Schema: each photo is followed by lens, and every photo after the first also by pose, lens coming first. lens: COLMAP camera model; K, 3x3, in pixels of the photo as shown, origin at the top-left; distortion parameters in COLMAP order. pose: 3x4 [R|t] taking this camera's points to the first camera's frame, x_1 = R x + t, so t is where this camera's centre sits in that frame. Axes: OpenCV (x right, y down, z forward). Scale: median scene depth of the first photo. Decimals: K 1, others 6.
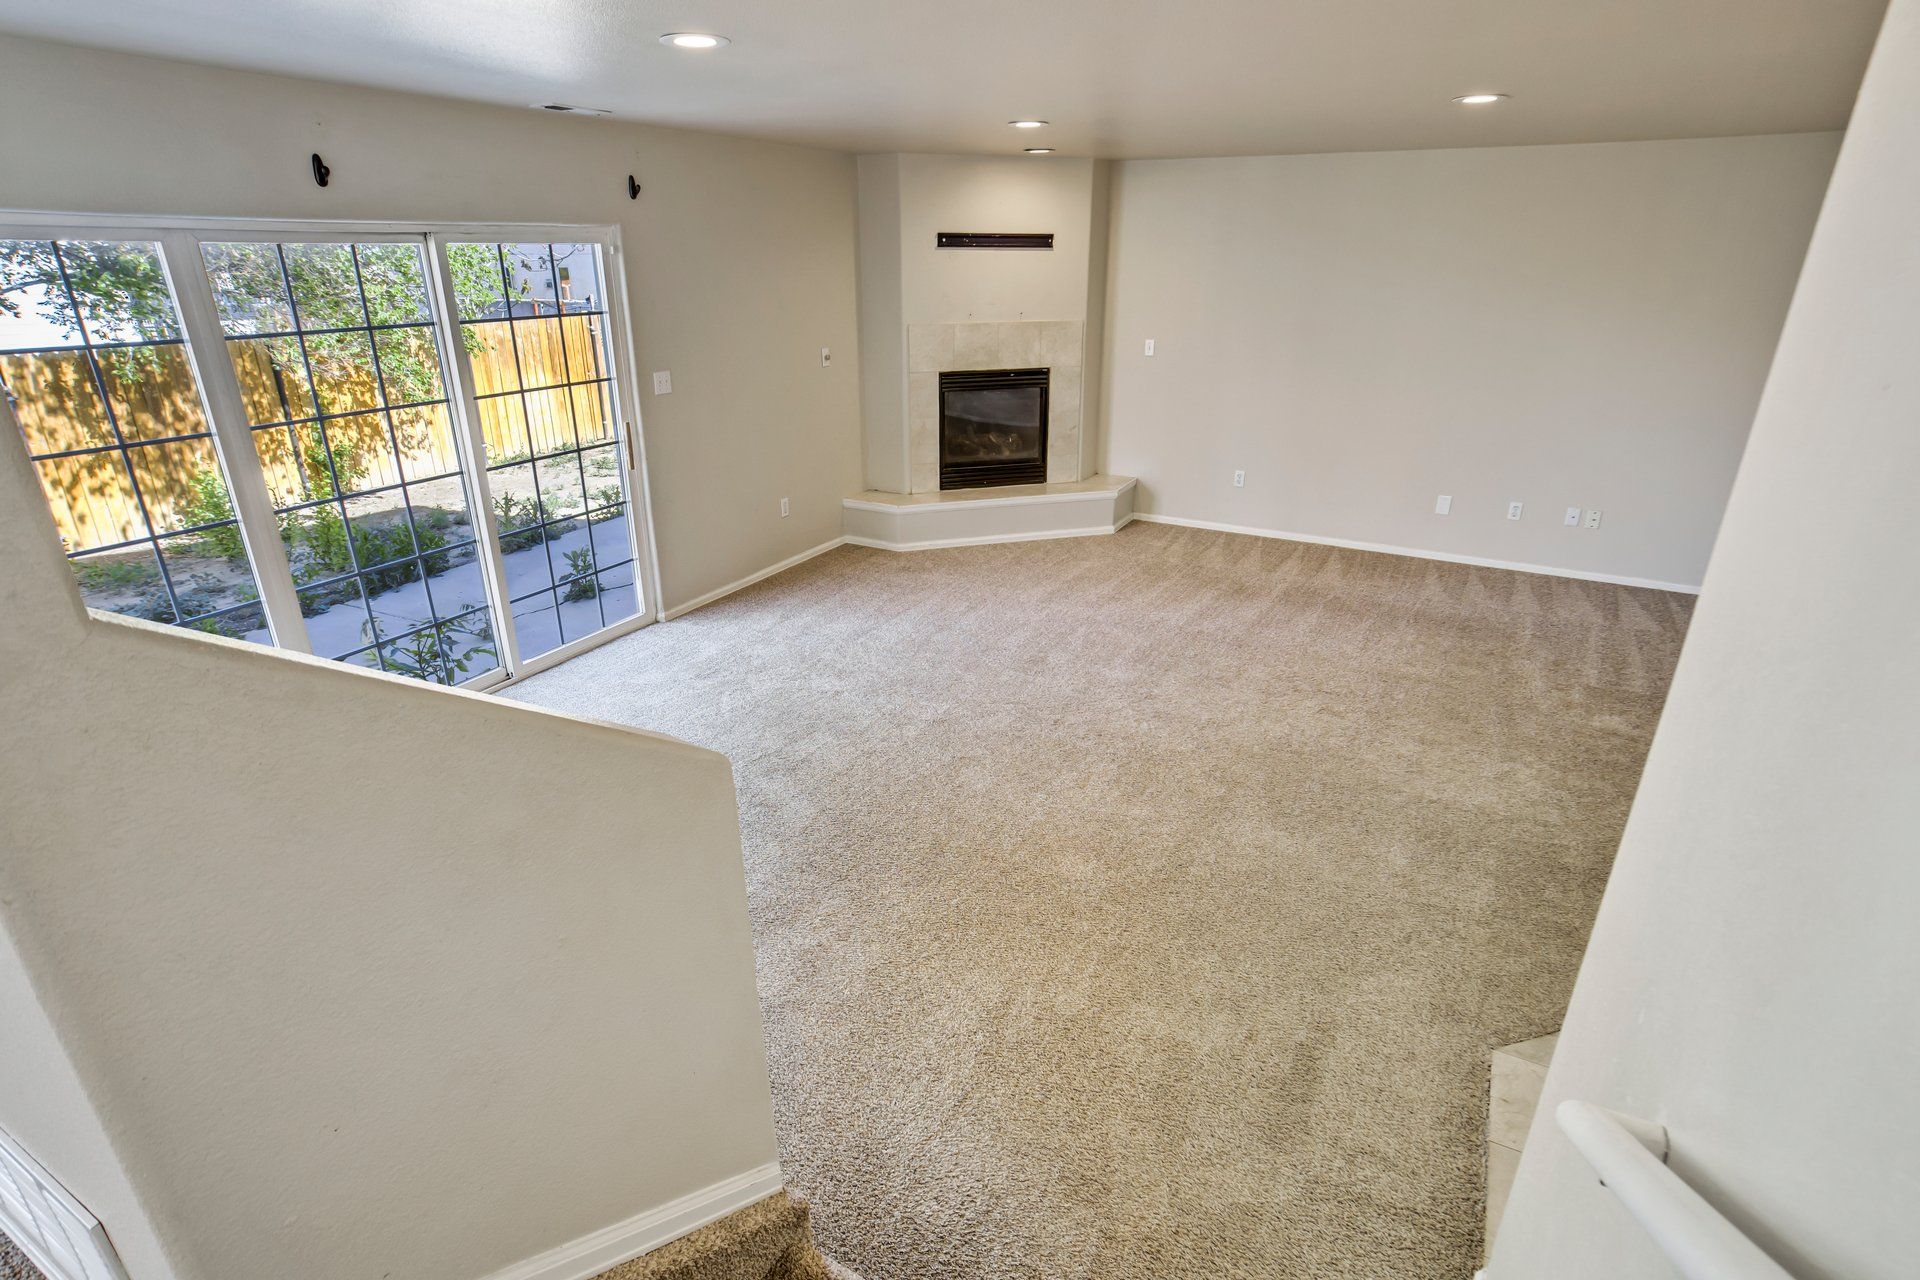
lens RADIAL K [[989.5, 0, 960.0], [0, 989.5, 640.0], [0, 0, 1]] dist [-0.024425, 0.000700]
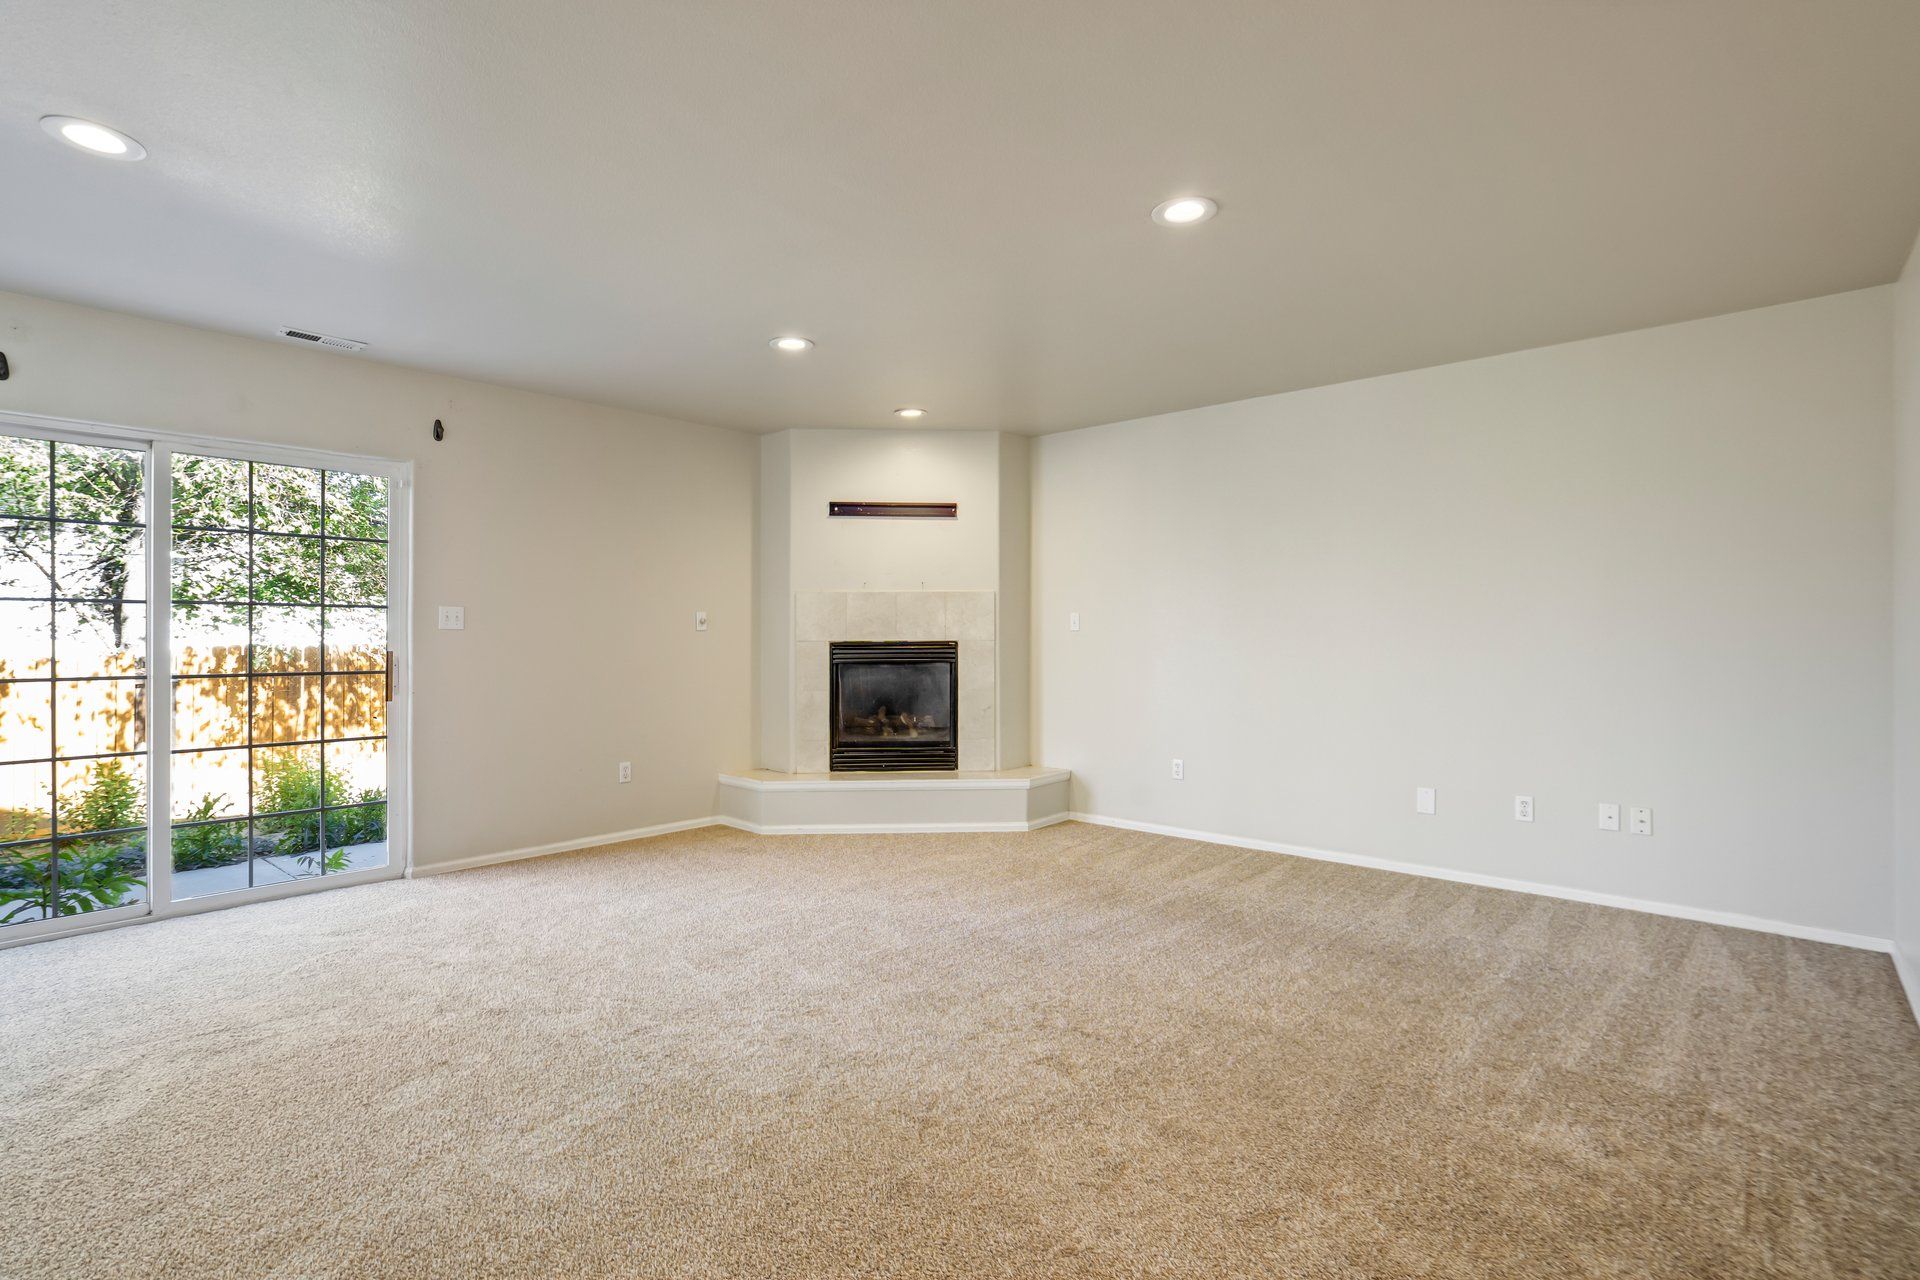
lens RADIAL K [[912.5, 0, 960.0], [0, 912.5, 640.0], [0, 0, 1]] dist [-0.052700, 0.037471]
pose [[0.970611, -0.001557, -0.240648, 0.317099], [-0.087368, 0.929471, -0.358400, 0.024310], [0.224234, 0.368892, 0.902019, 0.266304]]
